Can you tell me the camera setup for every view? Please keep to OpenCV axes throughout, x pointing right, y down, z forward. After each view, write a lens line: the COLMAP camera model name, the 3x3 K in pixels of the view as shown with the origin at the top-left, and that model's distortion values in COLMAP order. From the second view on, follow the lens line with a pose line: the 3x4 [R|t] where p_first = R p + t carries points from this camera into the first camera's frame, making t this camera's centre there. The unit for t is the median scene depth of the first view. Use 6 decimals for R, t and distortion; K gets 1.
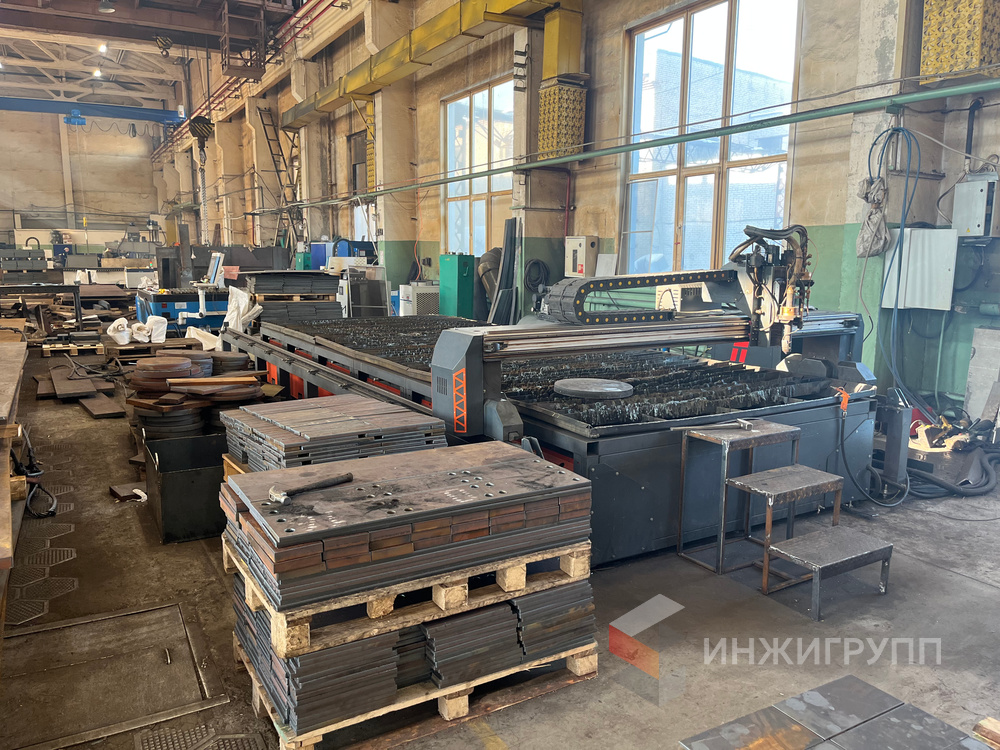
lens RADIAL K [[746.3, 0, 496.2], [0, 746.3, 372.7], [0, 0, 1]] dist [0.064761, -0.083469]
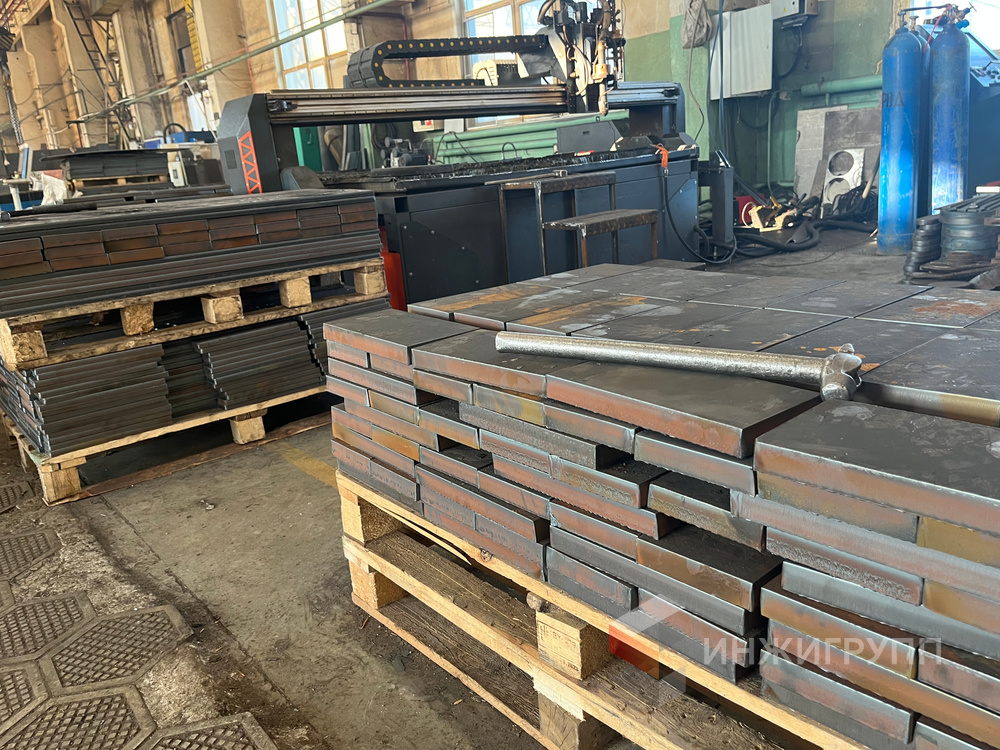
lens RADIAL K [[754.0, 0, 487.9], [0, 754.0, 352.1], [0, 0, 1]] dist [0.050212, -0.061687]
pose [[0.983133, -0.131807, 0.126792, 0.048139], [0.118126, 0.986889, 0.109987, 0.102308], [-0.139626, -0.093154, 0.985813, 0.013500]]
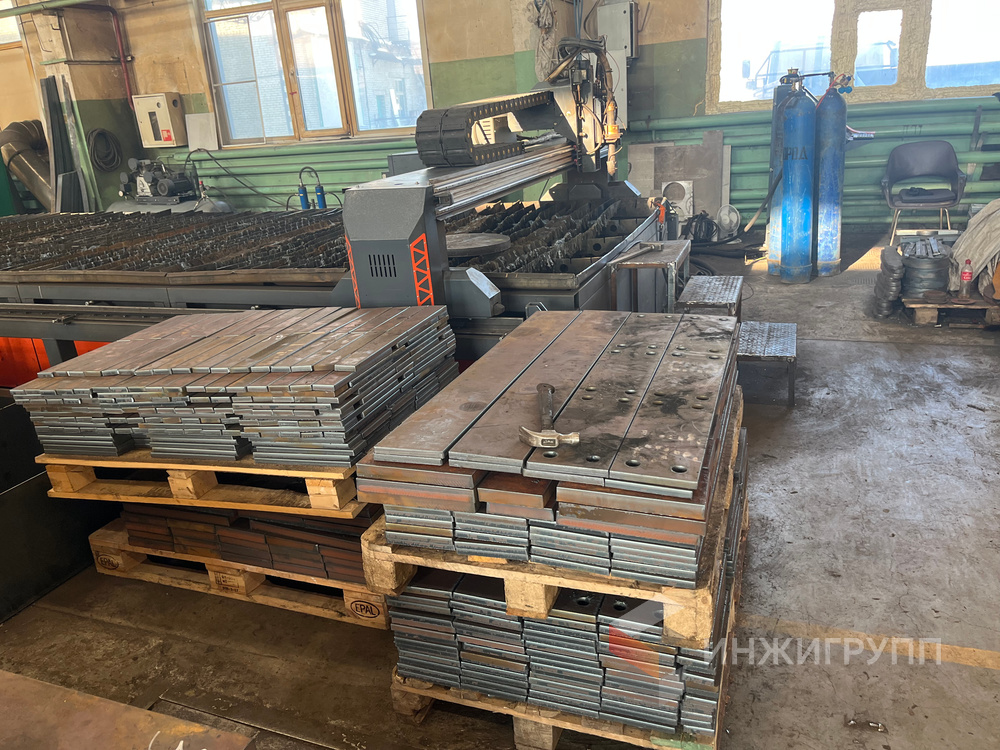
lens RADIAL K [[750.0, 0, 509.6], [0, 750.0, 372.3], [0, 0, 1]] dist [0.077599, -0.110687]
pose [[0.784321, -0.271946, 0.557571, -0.231407], [0.177317, 0.959572, 0.218589, -0.012085], [-0.594474, -0.072577, 0.800833, 0.182016]]
